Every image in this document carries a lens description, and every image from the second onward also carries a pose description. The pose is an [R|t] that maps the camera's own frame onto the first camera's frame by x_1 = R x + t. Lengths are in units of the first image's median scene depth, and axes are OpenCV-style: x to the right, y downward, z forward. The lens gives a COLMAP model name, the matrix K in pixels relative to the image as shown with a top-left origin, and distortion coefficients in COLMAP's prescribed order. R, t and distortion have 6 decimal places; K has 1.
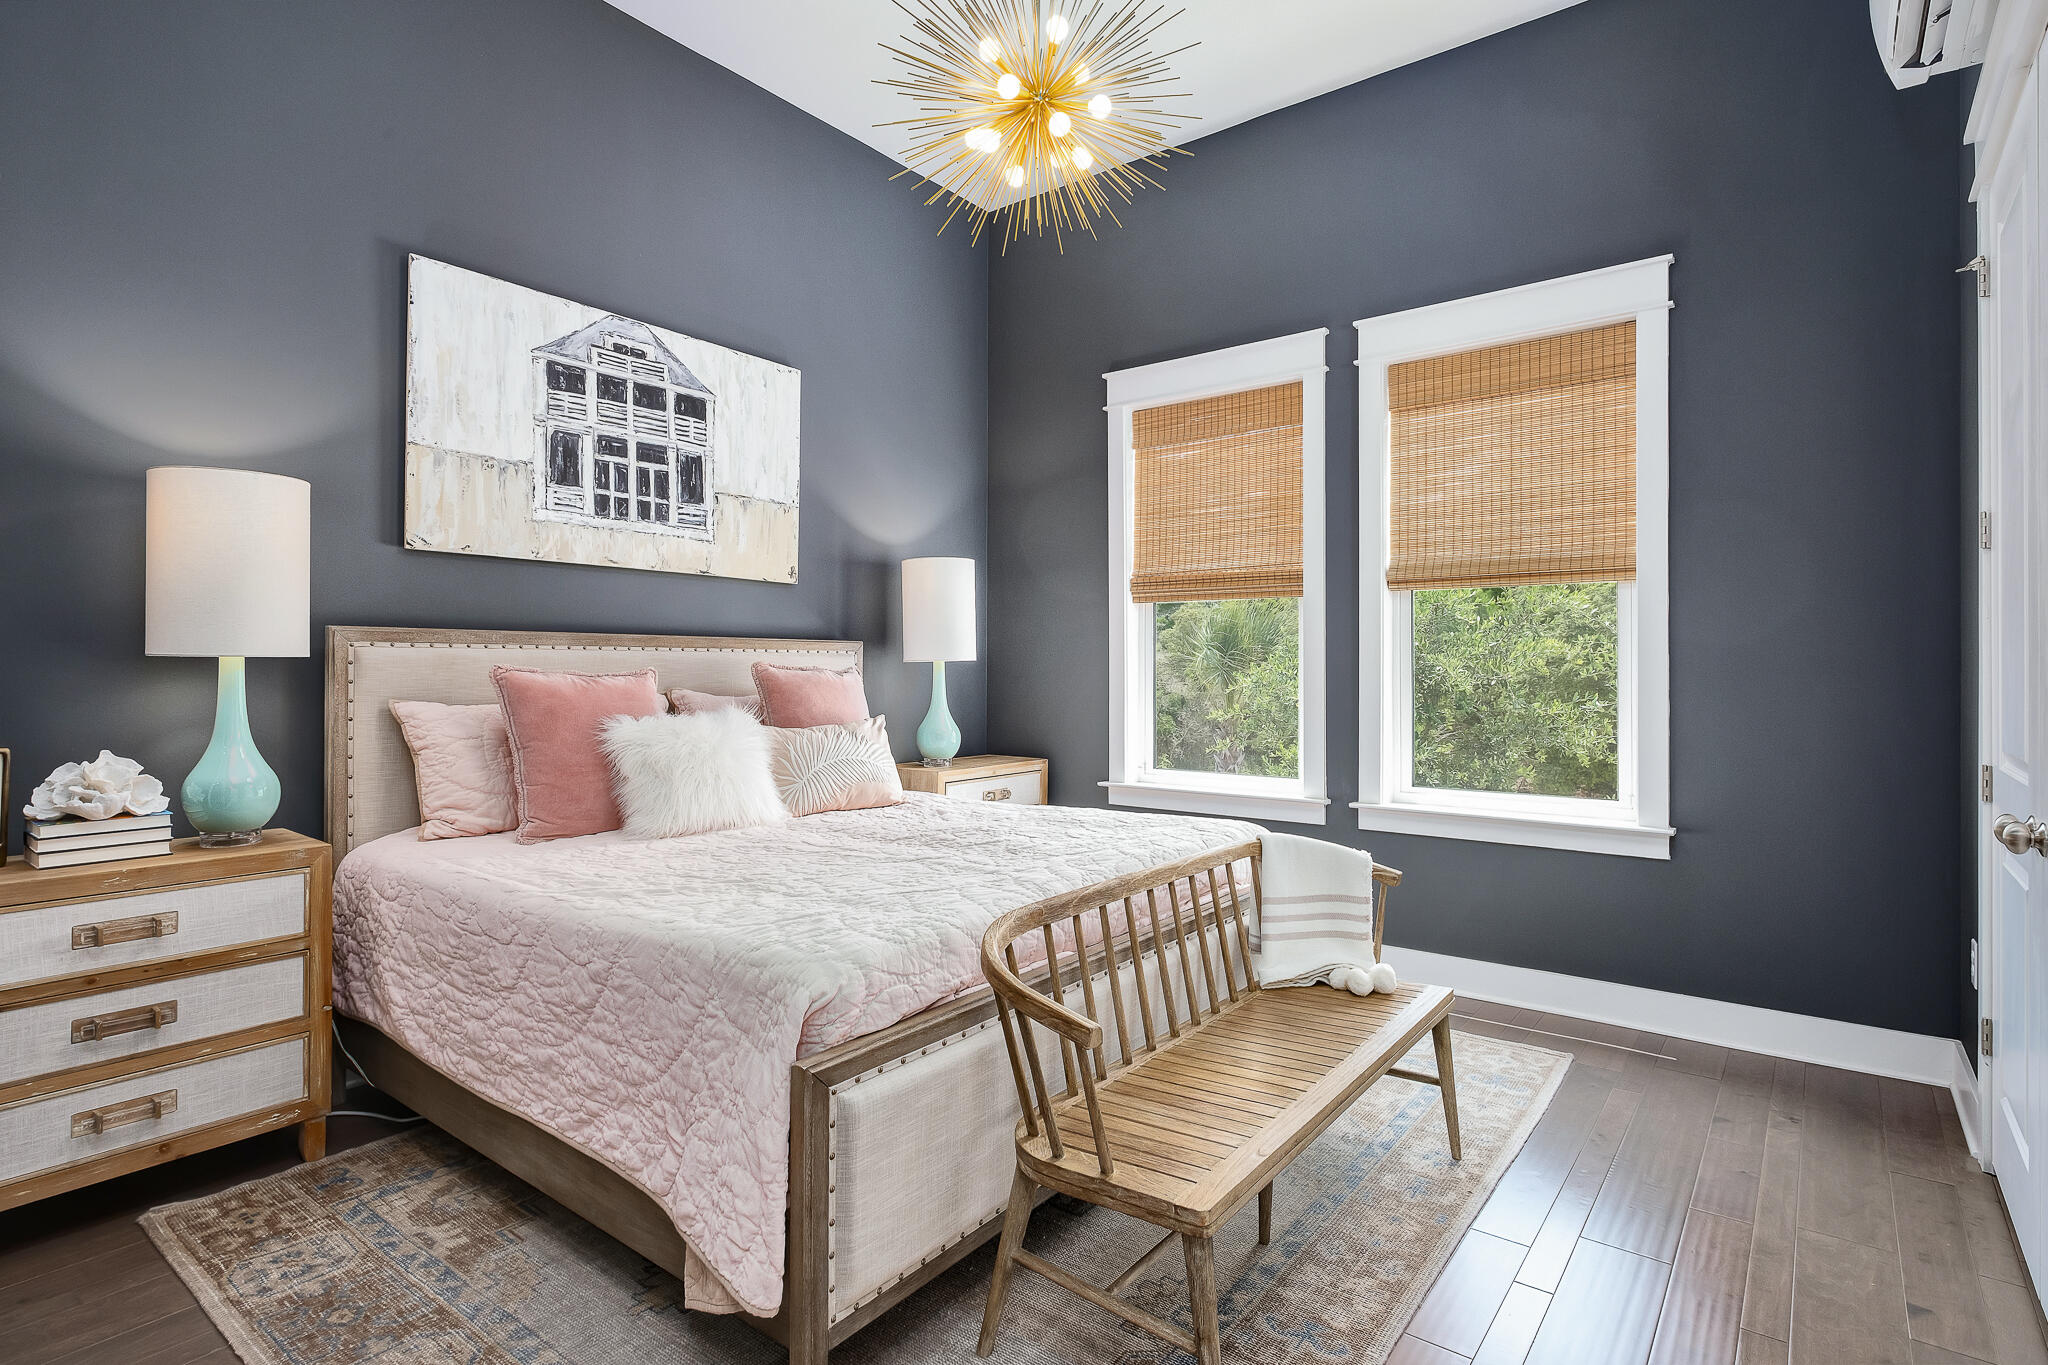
lens RADIAL K [[1021.0, 0, 1024.0], [0, 1021.0, 682.5], [0, 0, 1]] dist [-0.002921, -0.000427]
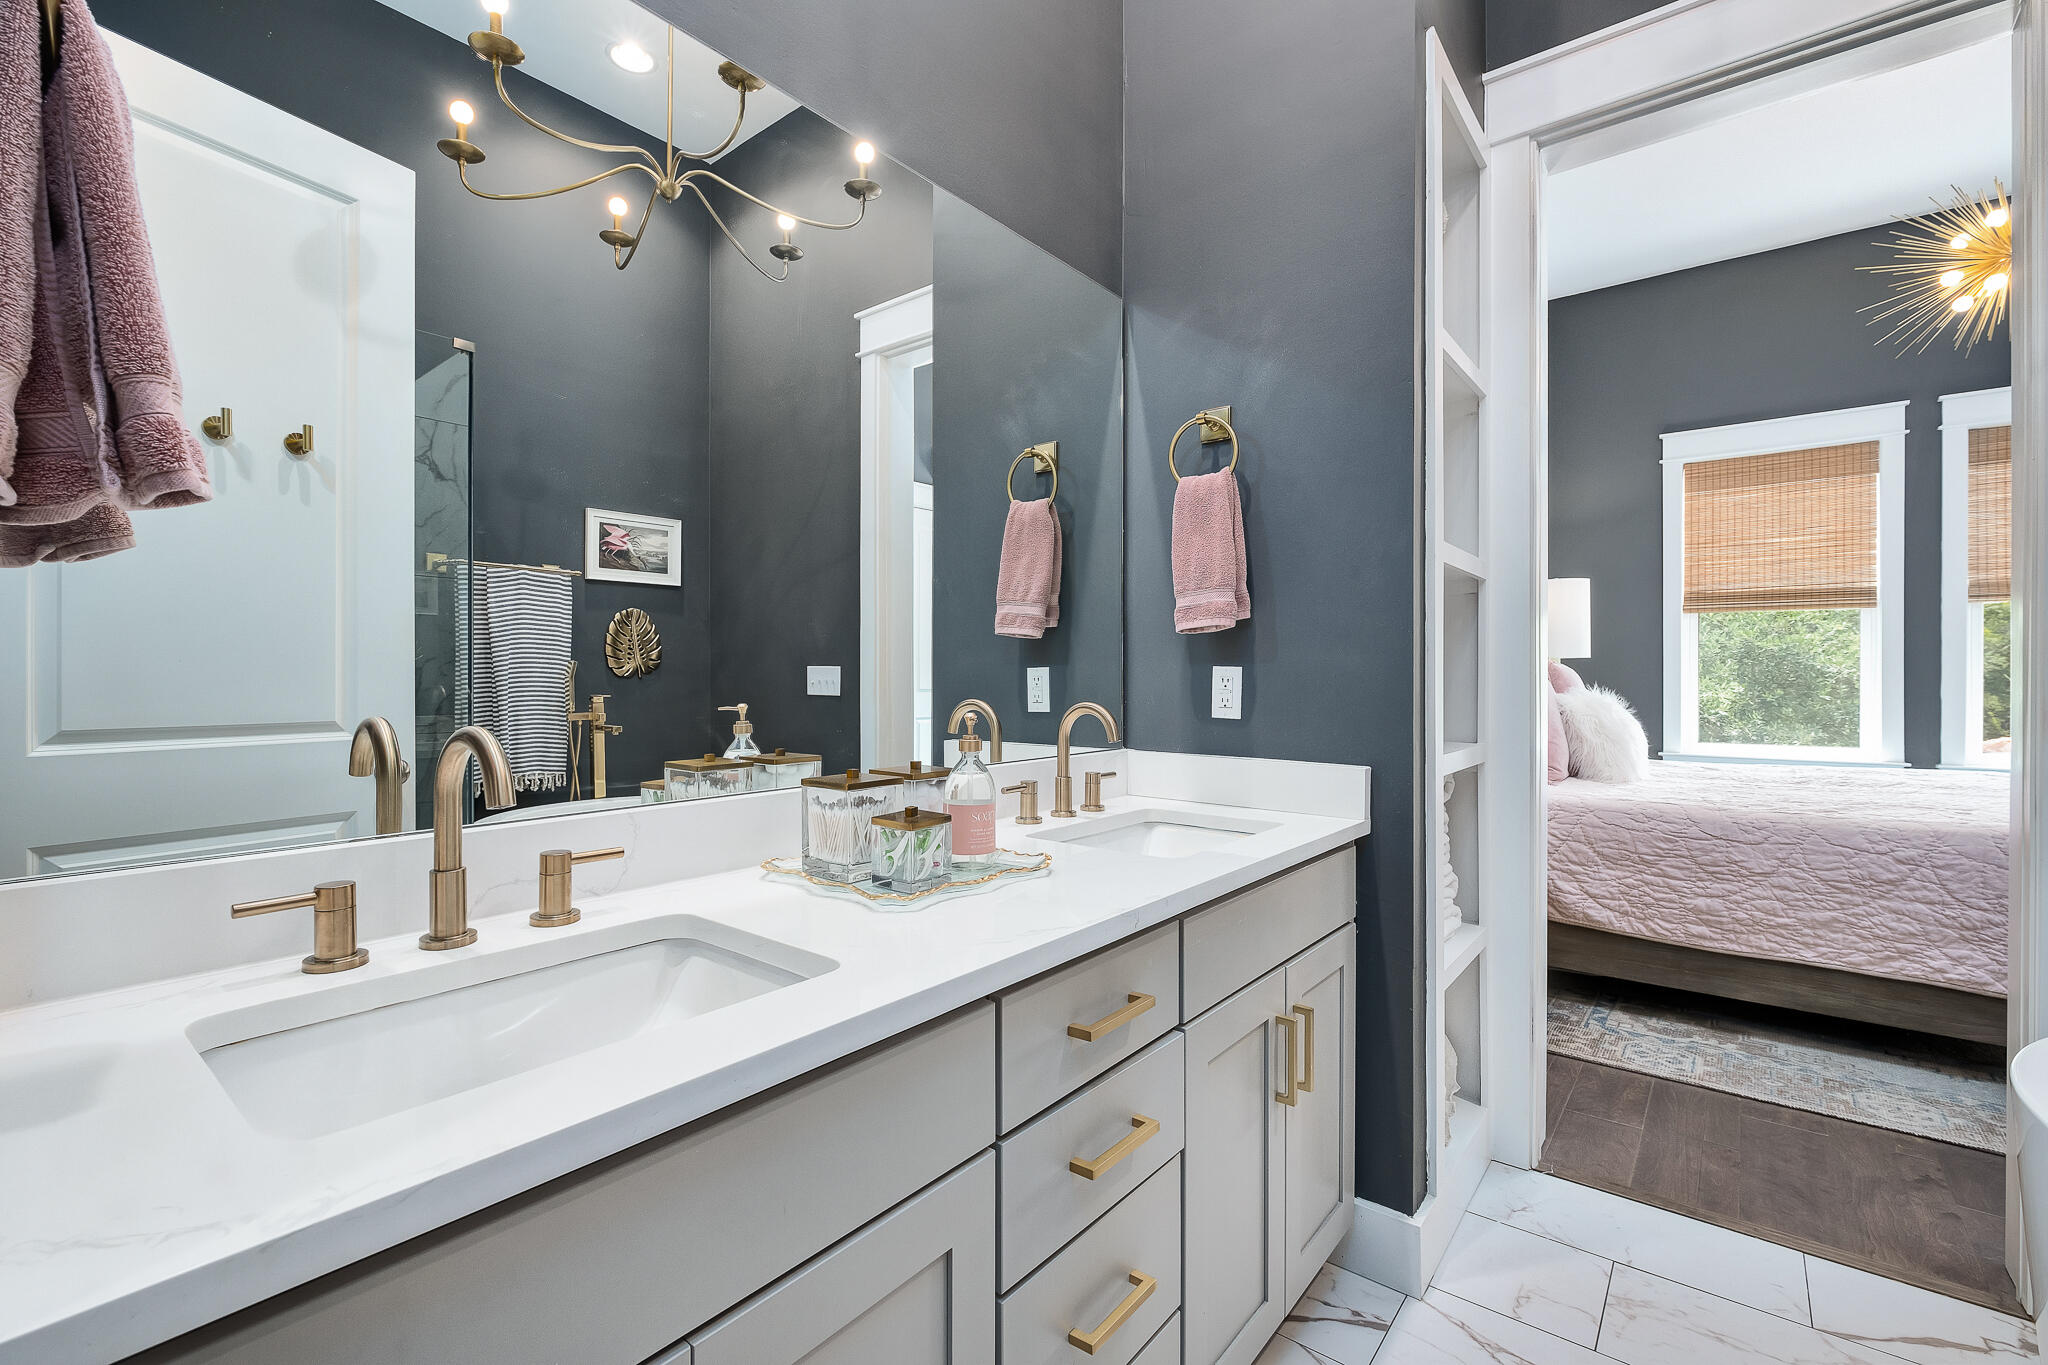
lens RADIAL K [[898.9, 0, 993.6], [0, 898.9, 688.7], [0, 0, 1]] dist [-0.003286, -0.000547]
pose [[0.999715, -0.003679, -0.023574, -0.813977], [0.003725, 0.999991, 0.001889, 0.012968], [0.023567, -0.001977, 0.999720, -0.164363]]
